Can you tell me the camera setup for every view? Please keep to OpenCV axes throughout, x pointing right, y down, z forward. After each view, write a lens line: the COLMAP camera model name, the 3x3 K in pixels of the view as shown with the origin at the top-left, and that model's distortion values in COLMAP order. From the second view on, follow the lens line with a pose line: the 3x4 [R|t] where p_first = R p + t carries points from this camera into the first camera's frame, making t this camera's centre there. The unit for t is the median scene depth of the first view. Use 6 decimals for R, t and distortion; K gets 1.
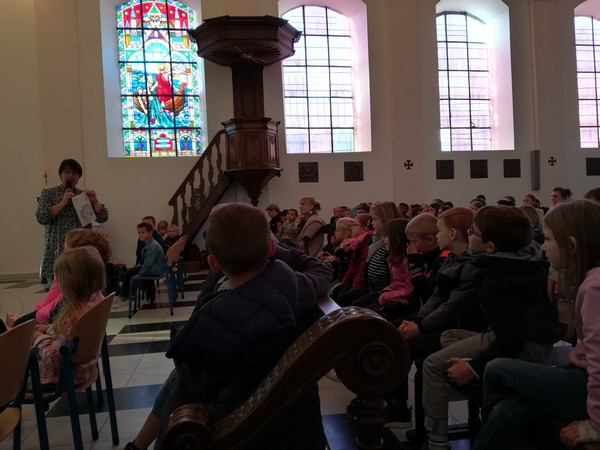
lens RADIAL K [[457.3, 0, 300.0], [0, 457.3, 225.0], [0, 0, 1]] dist [0.085764, -0.118453]
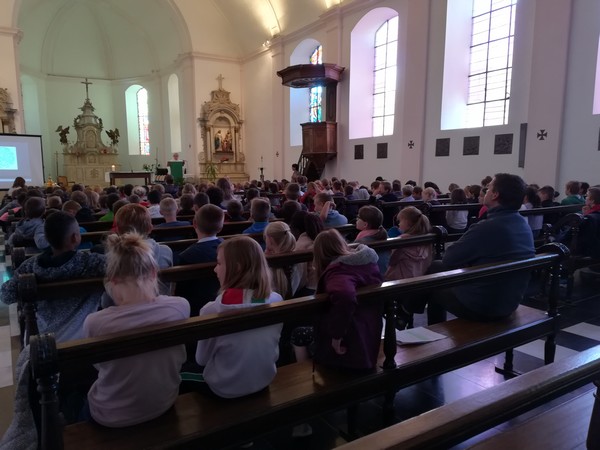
lens RADIAL K [[457.3, 0, 300.0], [0, 457.3, 225.0], [0, 0, 1]] dist [0.085764, -0.118453]
pose [[0.402425, 0.138989, -0.904840, 1.223878], [-0.036164, 0.990049, 0.135993, -0.076660], [0.914738, -0.022005, 0.403447, 0.252771]]
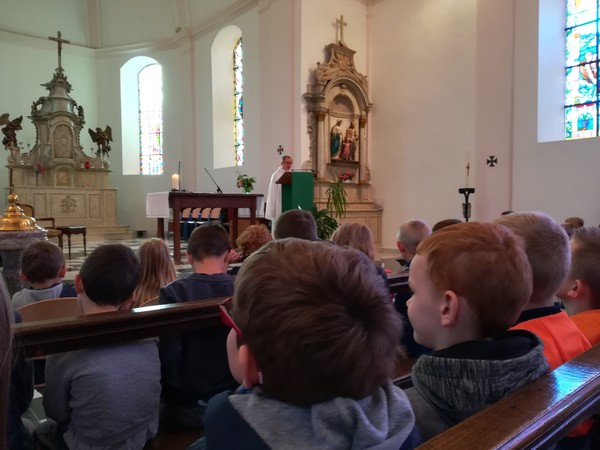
lens RADIAL K [[457.3, 0, 300.0], [0, 457.3, 225.0], [0, 0, 1]] dist [0.085764, -0.118453]
pose [[0.521165, 0.060228, -0.851328, 0.104057], [-0.041311, 0.998118, 0.045323, -0.009384], [0.852455, 0.011548, 0.522672, 0.138496]]
